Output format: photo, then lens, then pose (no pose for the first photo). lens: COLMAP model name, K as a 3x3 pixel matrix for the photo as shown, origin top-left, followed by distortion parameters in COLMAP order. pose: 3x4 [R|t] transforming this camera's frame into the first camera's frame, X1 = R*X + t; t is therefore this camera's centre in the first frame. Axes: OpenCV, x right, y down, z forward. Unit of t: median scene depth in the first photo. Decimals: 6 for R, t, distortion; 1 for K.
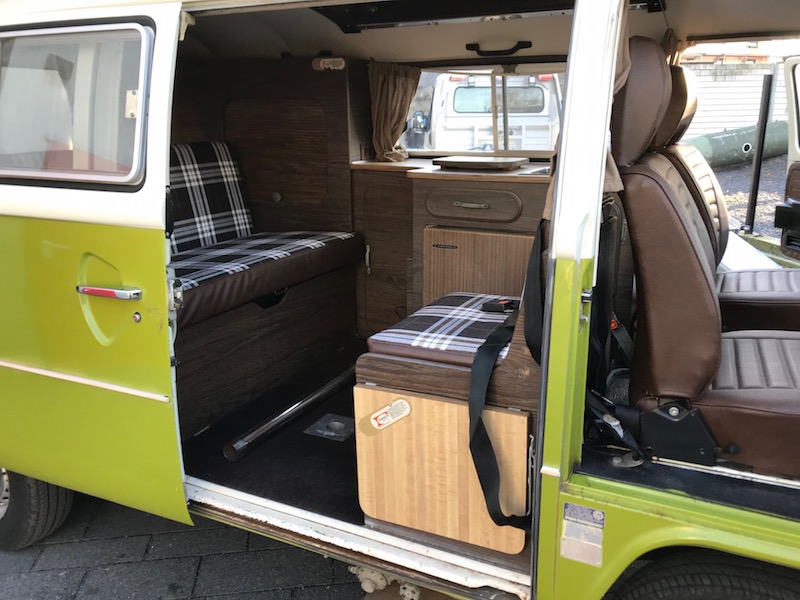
lens RADIAL K [[673.6, 0, 402.1], [0, 673.6, 300.8], [0, 0, 1]] dist [0.049027, 0.005649]
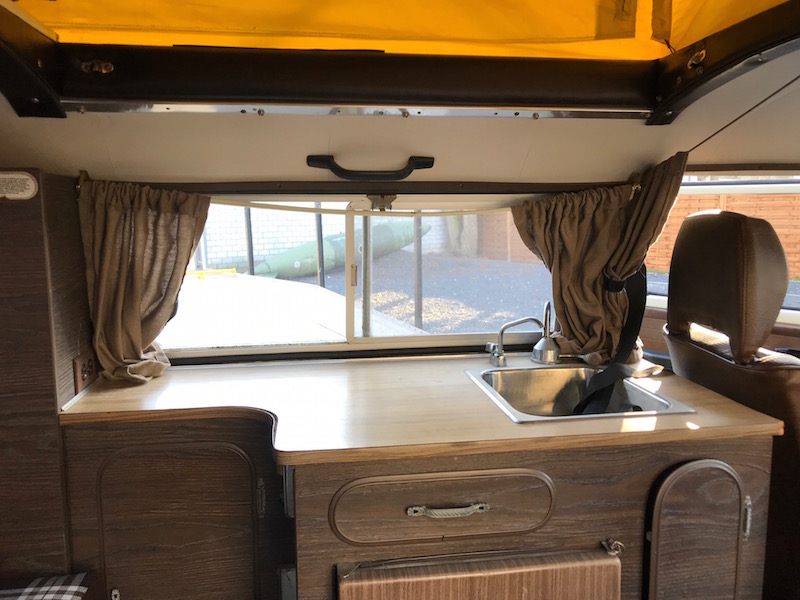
lens RADIAL K [[673.6, 0, 399.3], [0, 673.6, 295.8], [0, 0, 1]] dist [0.049027, 0.005649]
pose [[0.825490, -0.078131, 0.558983, -0.138392], [0.153314, 0.984175, -0.088848, -0.211962], [-0.543195, 0.159043, 0.824405, 0.543800]]
